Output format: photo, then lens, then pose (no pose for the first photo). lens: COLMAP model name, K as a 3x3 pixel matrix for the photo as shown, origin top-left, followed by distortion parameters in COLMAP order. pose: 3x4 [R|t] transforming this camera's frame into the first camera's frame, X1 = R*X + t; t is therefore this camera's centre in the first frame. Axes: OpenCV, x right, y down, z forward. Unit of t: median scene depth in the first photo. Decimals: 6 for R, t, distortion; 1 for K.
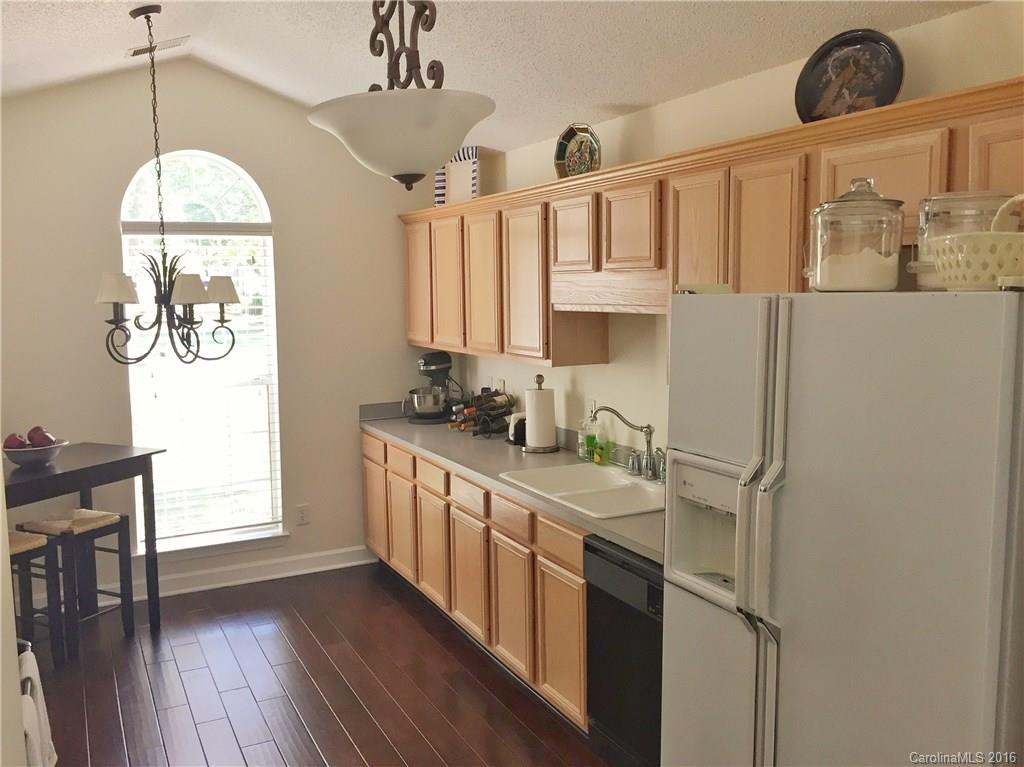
lens RADIAL K [[908.9, 0, 511.0], [0, 908.9, 382.6], [0, 0, 1]] dist [0.037371, -0.016206]
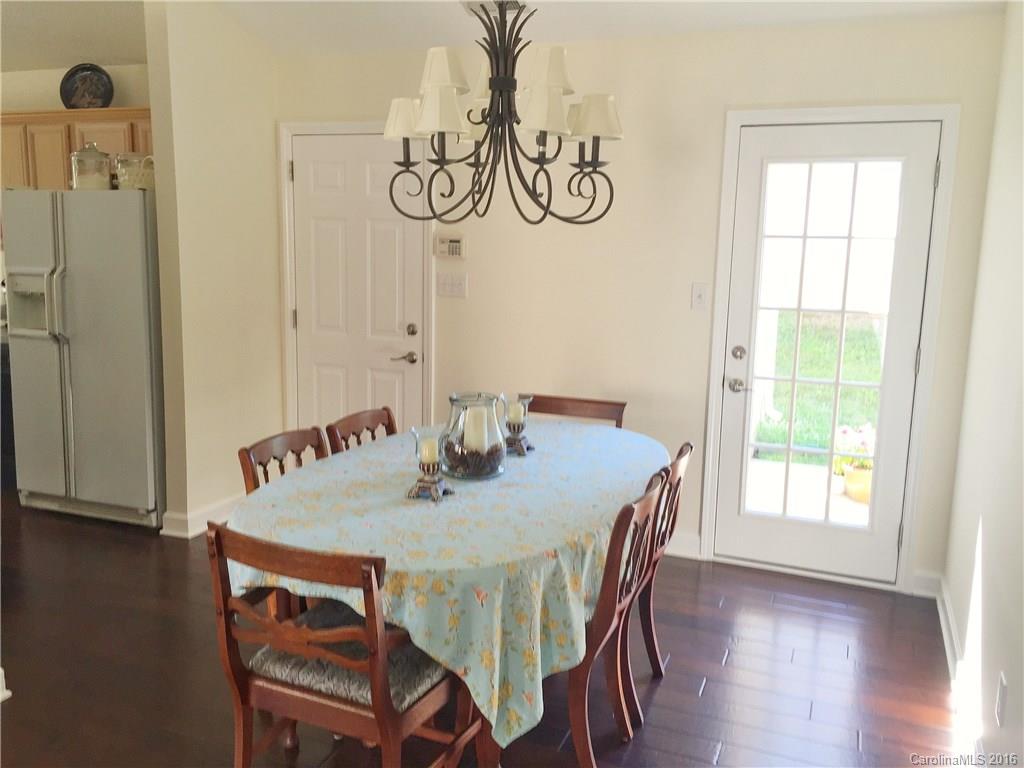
lens RADIAL K [[908.9, 0, 507.9], [0, 908.9, 381.8], [0, 0, 1]] dist [0.037371, -0.016206]
pose [[0.759627, -0.083974, 0.644915, -0.342456], [0.039698, 0.995767, 0.082898, 0.217137], [-0.649146, -0.037370, 0.759745, -1.389381]]
